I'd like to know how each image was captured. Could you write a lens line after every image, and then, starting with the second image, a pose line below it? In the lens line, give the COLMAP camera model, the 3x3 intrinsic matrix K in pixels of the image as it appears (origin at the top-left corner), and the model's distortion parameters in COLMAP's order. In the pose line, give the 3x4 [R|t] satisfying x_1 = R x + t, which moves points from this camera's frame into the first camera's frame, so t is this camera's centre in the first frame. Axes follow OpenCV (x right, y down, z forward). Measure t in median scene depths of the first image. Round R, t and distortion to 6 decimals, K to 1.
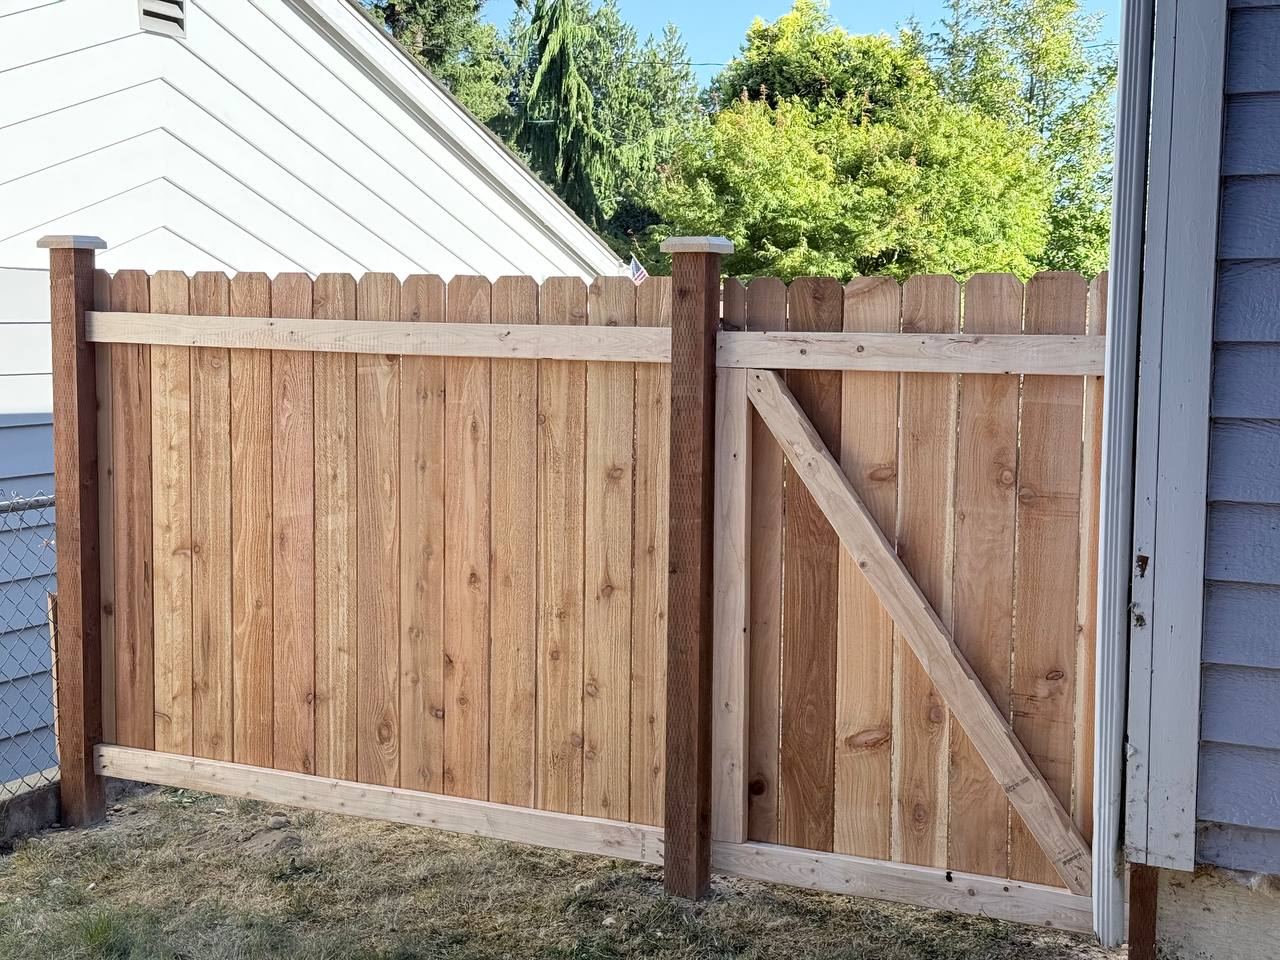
lens RADIAL K [[1740.2, 0, 640.0], [0, 1740.2, 480.0], [0, 0, 1]] dist [0.227252, -0.574486]
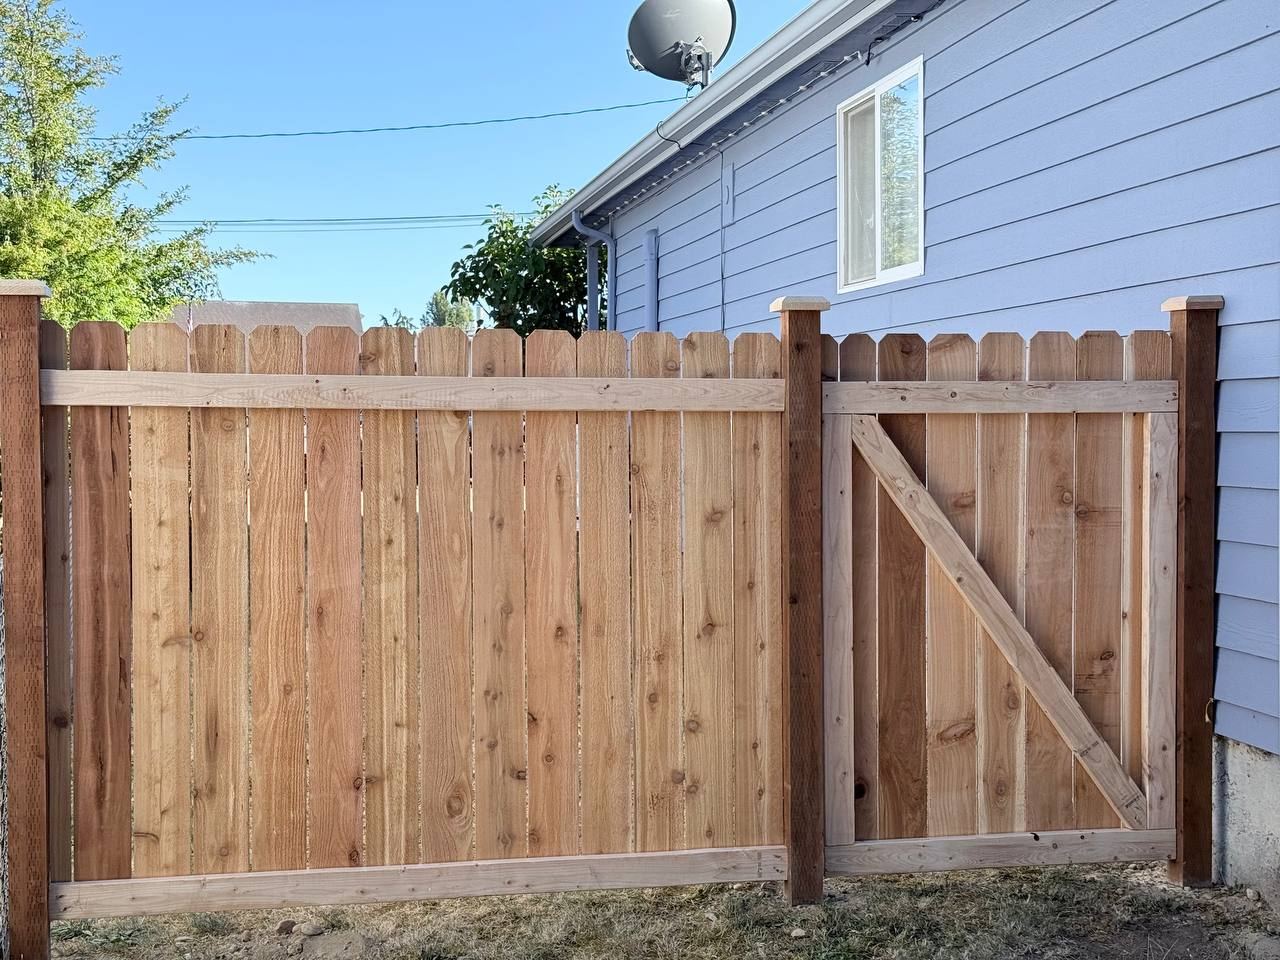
lens RADIAL K [[1740.2, 0, 640.0], [0, 1740.2, 480.0], [0, 0, 1]] dist [0.227252, -0.574486]
pose [[0.800094, -0.034977, 0.598854, -0.673927], [0.067490, 0.997209, -0.031926, 0.004644], [-0.596066, 0.065961, 0.800221, 0.172012]]
